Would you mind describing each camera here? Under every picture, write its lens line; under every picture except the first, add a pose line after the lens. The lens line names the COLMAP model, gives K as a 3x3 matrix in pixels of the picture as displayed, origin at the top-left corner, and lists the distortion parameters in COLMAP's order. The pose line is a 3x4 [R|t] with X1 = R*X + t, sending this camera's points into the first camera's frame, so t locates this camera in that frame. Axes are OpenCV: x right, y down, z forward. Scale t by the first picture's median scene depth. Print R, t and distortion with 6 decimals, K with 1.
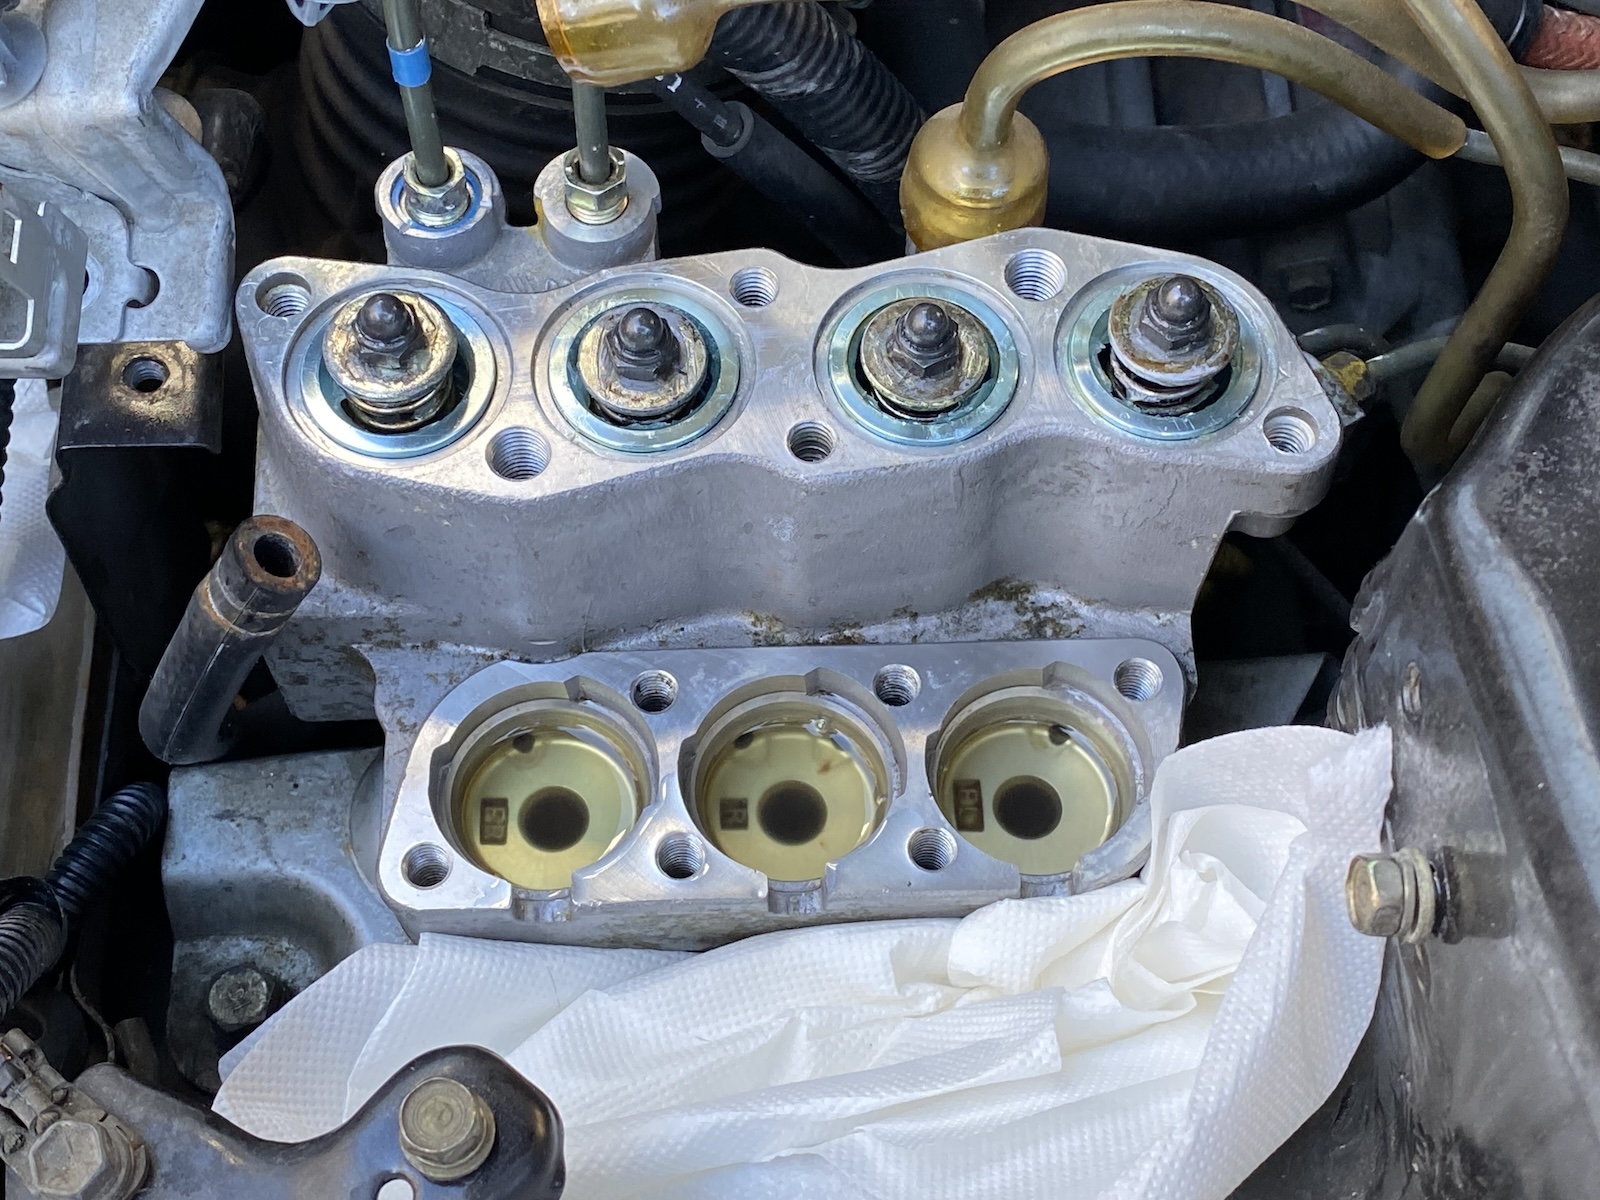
lens RADIAL K [[2419.8, 0, 799.3], [0, 2419.8, 603.5], [0, 0, 1]] dist [0.135226, 0.000000]
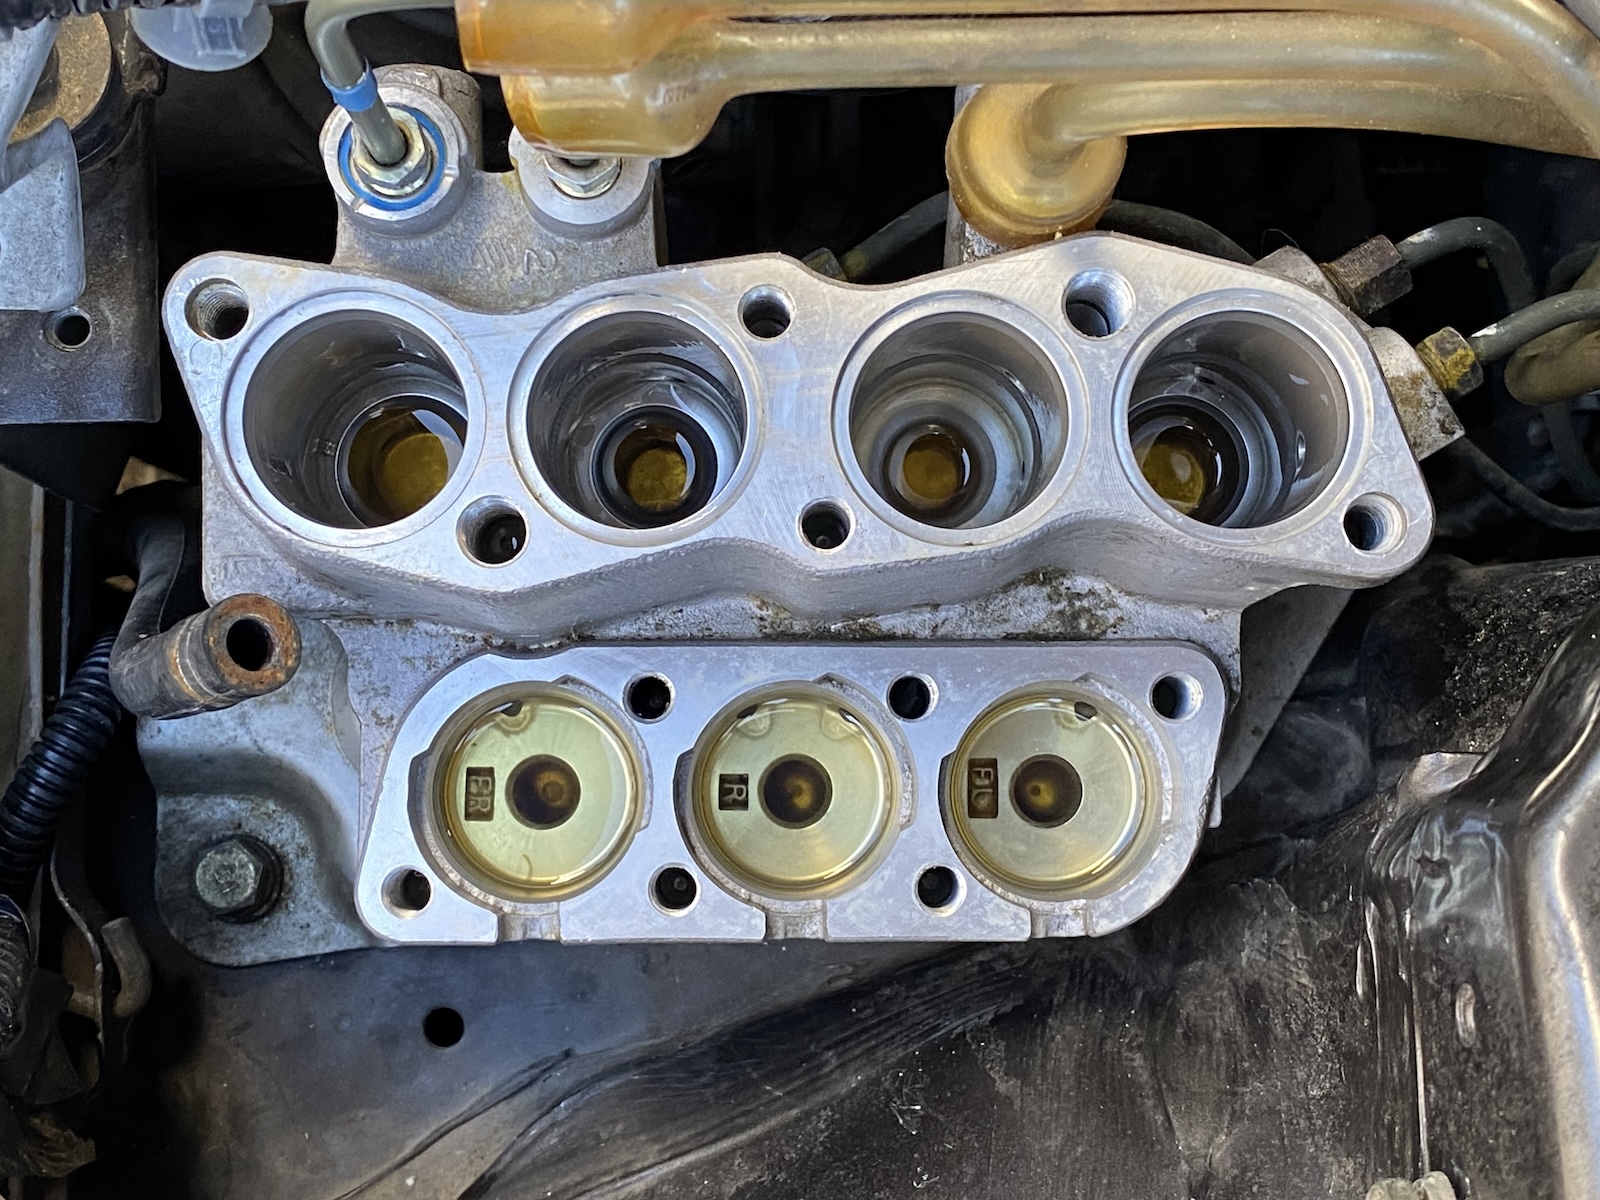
lens RADIAL K [[2419.8, 0, 792.6], [0, 2419.8, 575.9], [0, 0, 1]] dist [0.135226, 0.000000]
pose [[0.999313, 0.035753, -0.009722, 0.002087], [-0.028893, 0.916227, 0.399616, -0.375293], [0.023195, -0.399060, 0.916631, 0.173794]]
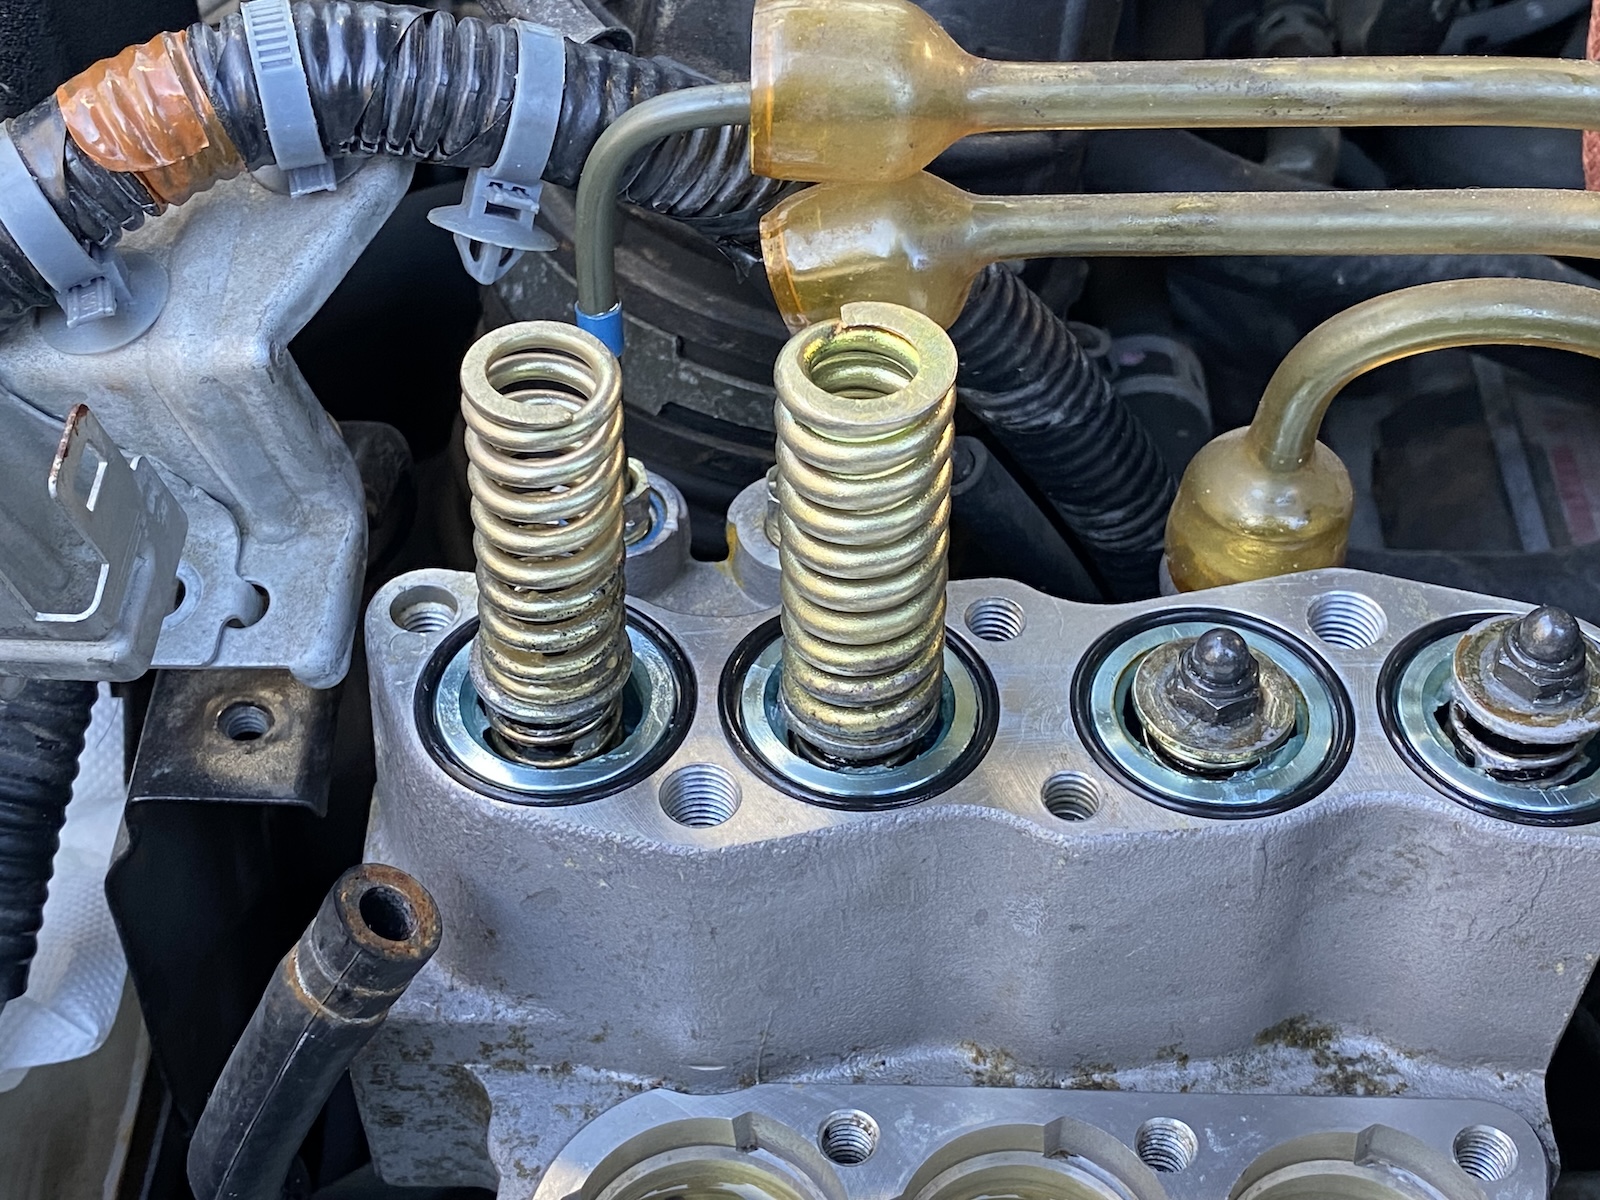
lens RADIAL K [[2434.2, 0, 781.2], [0, 2434.2, 580.9], [0, 0, 1]] dist [0.104143, 0.000000]
pose [[0.998356, 0.033061, -0.046832, -0.050638], [-0.044649, 0.960828, -0.273526, 0.080100], [0.035954, 0.275167, 0.960724, 0.202980]]
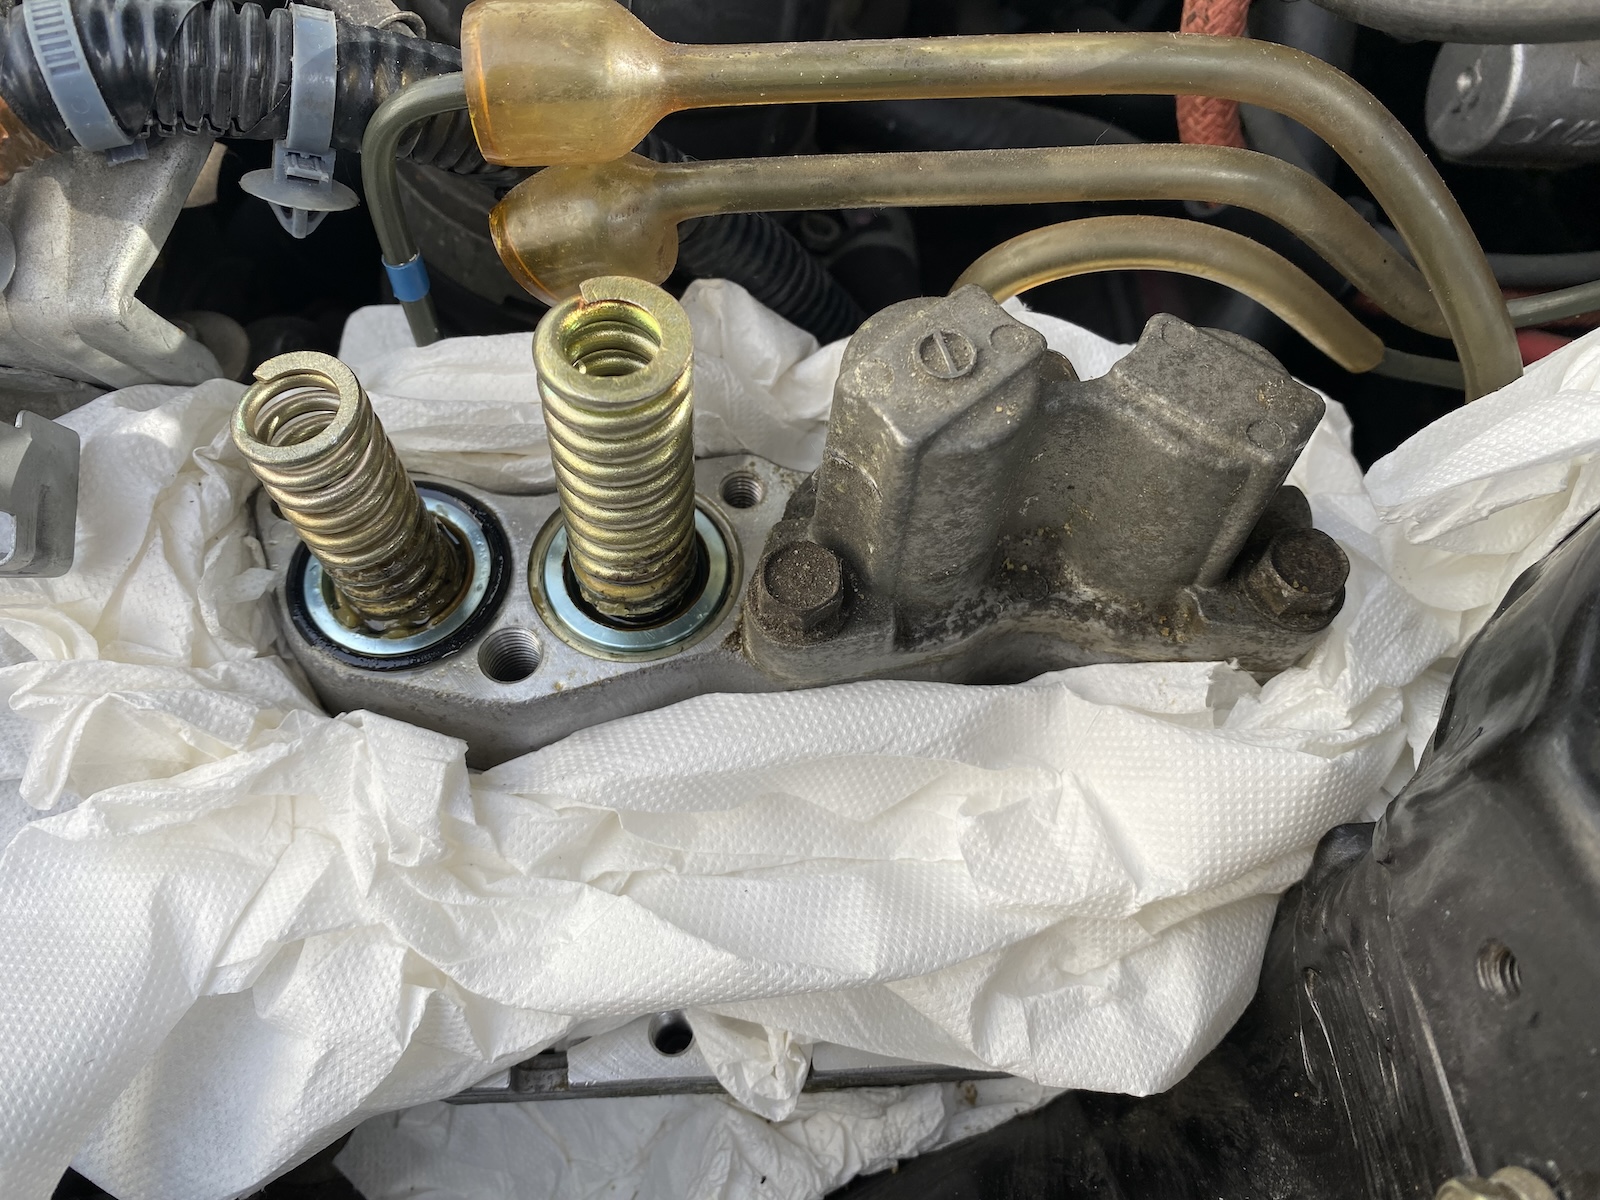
lens RADIAL K [[1220.7, 0, 769.9], [0, 1220.7, 602.7], [0, 0, 1]] dist [0.027583, -0.028683]
pose [[1.000000, -0.000465, -0.000307, -0.006502], [0.000460, 0.999895, -0.014481, -0.070571], [0.000314, 0.014481, 0.999895, 0.447425]]
